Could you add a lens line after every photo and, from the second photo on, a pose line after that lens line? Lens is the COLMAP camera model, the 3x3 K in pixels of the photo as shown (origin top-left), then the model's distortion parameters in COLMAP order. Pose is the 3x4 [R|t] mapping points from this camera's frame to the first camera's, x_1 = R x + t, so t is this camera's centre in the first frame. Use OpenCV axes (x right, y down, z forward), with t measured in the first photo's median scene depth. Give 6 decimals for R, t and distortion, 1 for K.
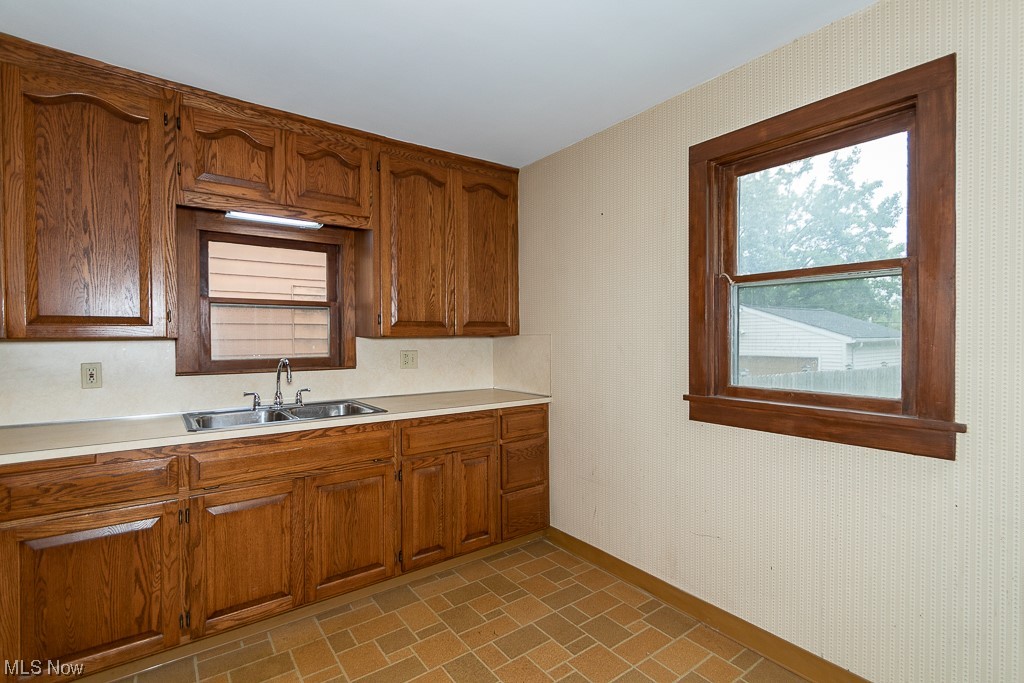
lens RADIAL K [[476.1, 0, 512.7], [0, 476.1, 339.9], [0, 0, 1]] dist [0.009202, -0.005932]
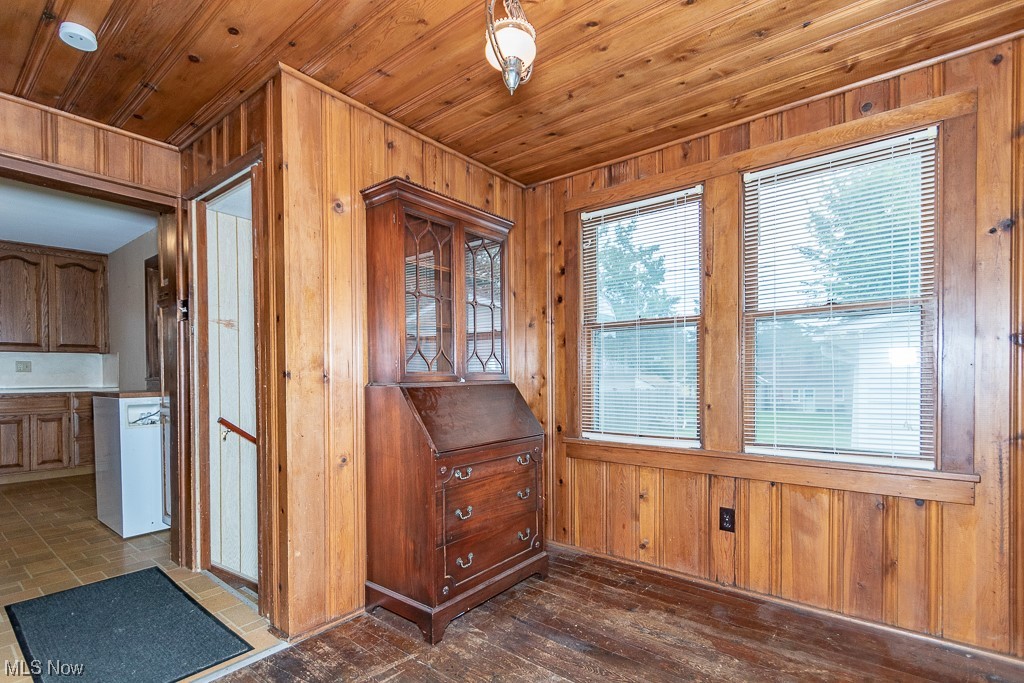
lens RADIAL K [[476.1, 0, 496.6], [0, 476.1, 378.6], [0, 0, 1]] dist [0.009202, -0.005932]
pose [[0.969366, -0.003498, 0.245596, 0.962446], [0.004197, 0.999988, -0.002323, 0.092750], [-0.245585, 0.003283, 0.969370, -1.003571]]
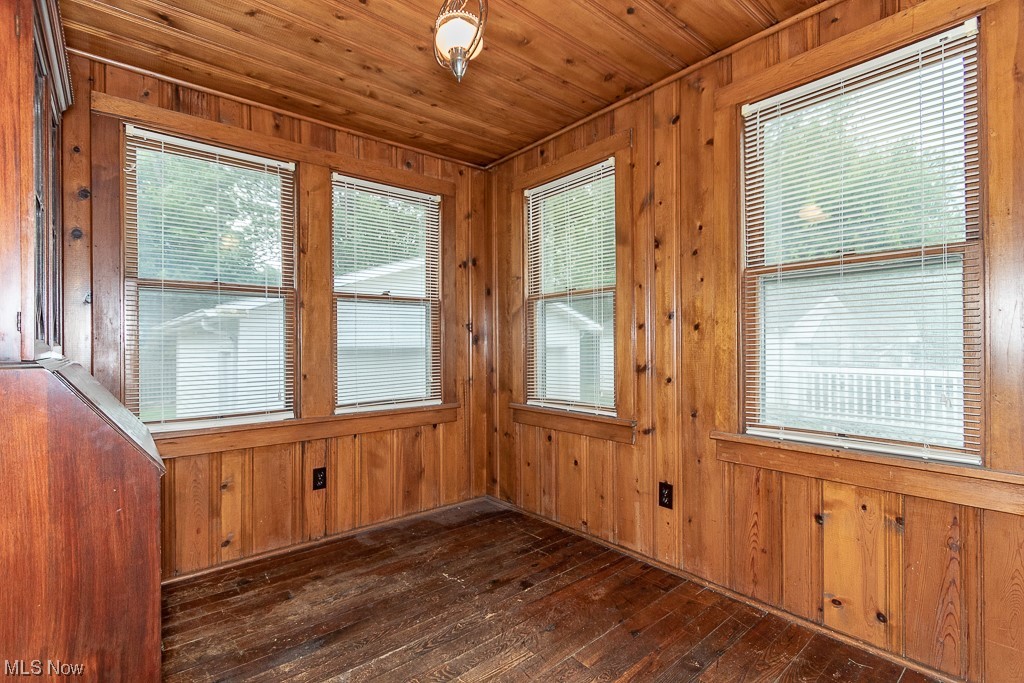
lens RADIAL K [[476.1, 0, 510.5], [0, 476.1, 342.1], [0, 0, 1]] dist [0.009202, -0.005932]
pose [[-0.058770, 0.008022, 0.998239, -3.838067], [0.014767, 0.999865, -0.007166, 0.045071], [-0.998162, 0.014320, -0.058881, 4.551466]]
